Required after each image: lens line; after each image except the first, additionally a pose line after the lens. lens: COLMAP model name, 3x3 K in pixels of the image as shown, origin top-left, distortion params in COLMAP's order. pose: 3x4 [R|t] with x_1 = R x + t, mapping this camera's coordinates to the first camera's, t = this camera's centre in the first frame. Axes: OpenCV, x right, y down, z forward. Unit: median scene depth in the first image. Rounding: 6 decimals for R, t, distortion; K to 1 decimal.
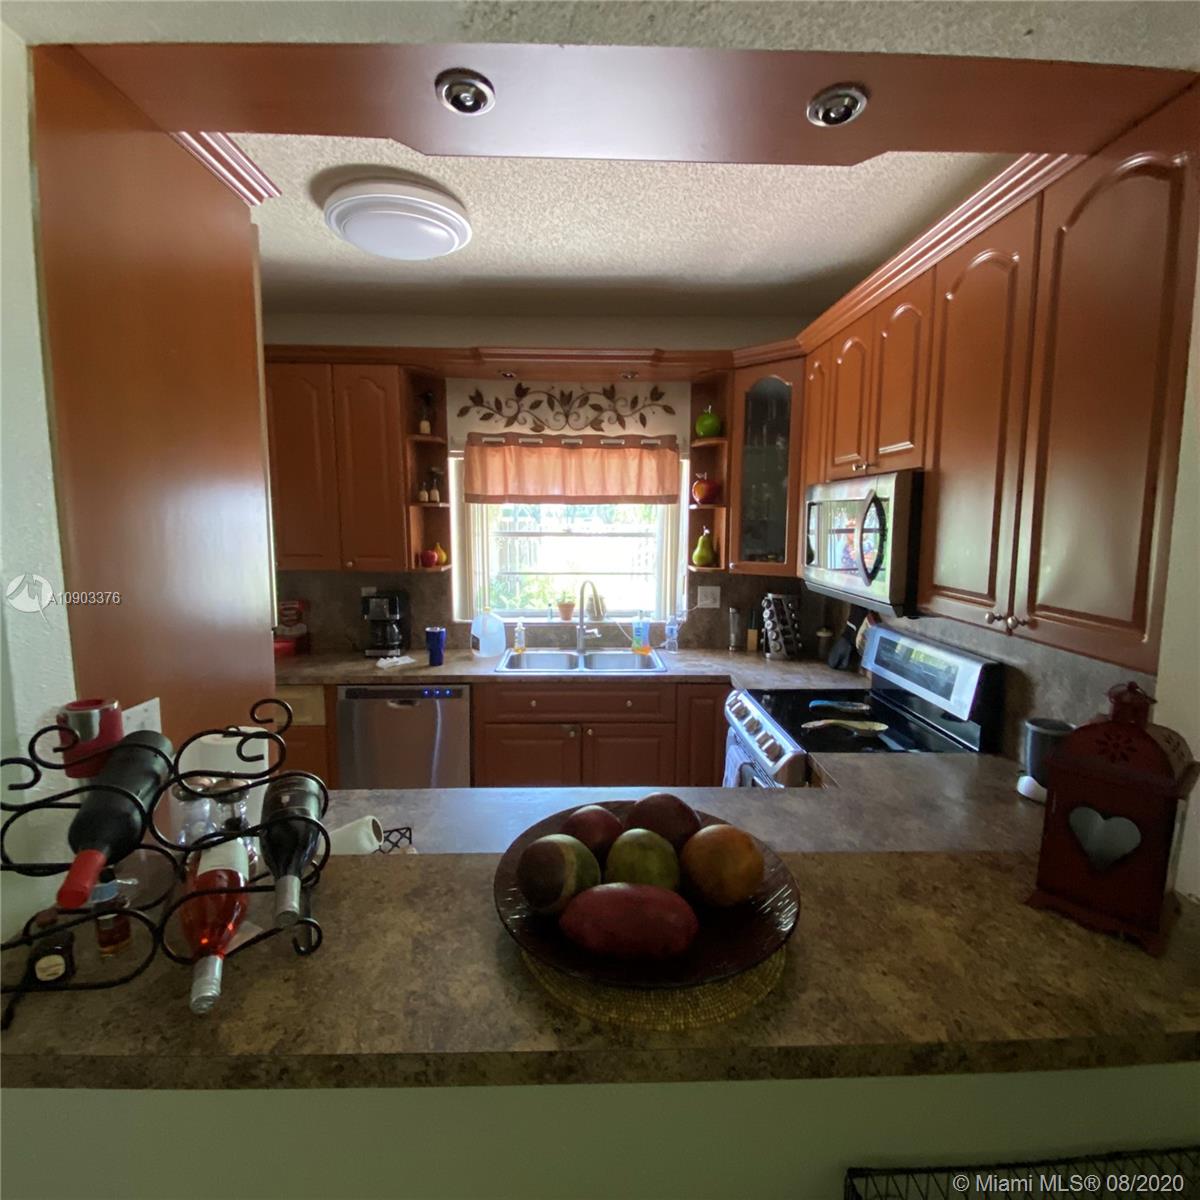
lens RADIAL K [[638.3, 0, 601.0], [0, 638.3, 606.4], [0, 0, 1]] dist [0.004393, -0.022433]
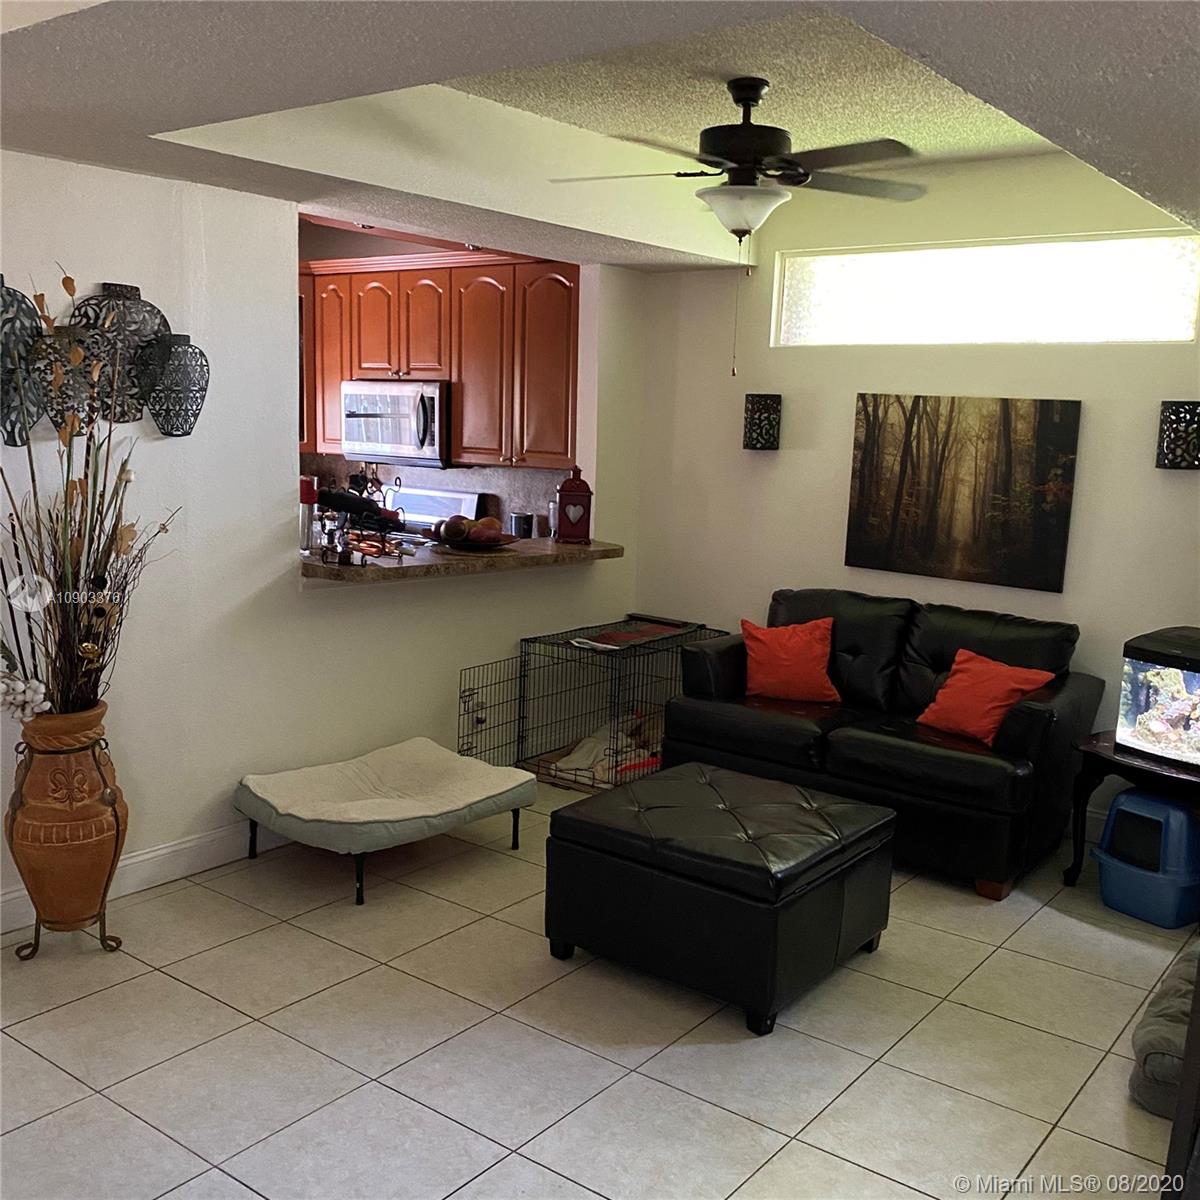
lens RADIAL K [[1223.2, 0, 612.3], [0, 1223.2, 625.9], [0, 0, 1]] dist [-0.004515, 0.000000]
pose [[0.628885, -0.114928, 0.768957, -1.838620], [0.075418, 0.993368, 0.086788, 0.190270], [-0.773832, 0.003413, 0.633382, -1.444275]]
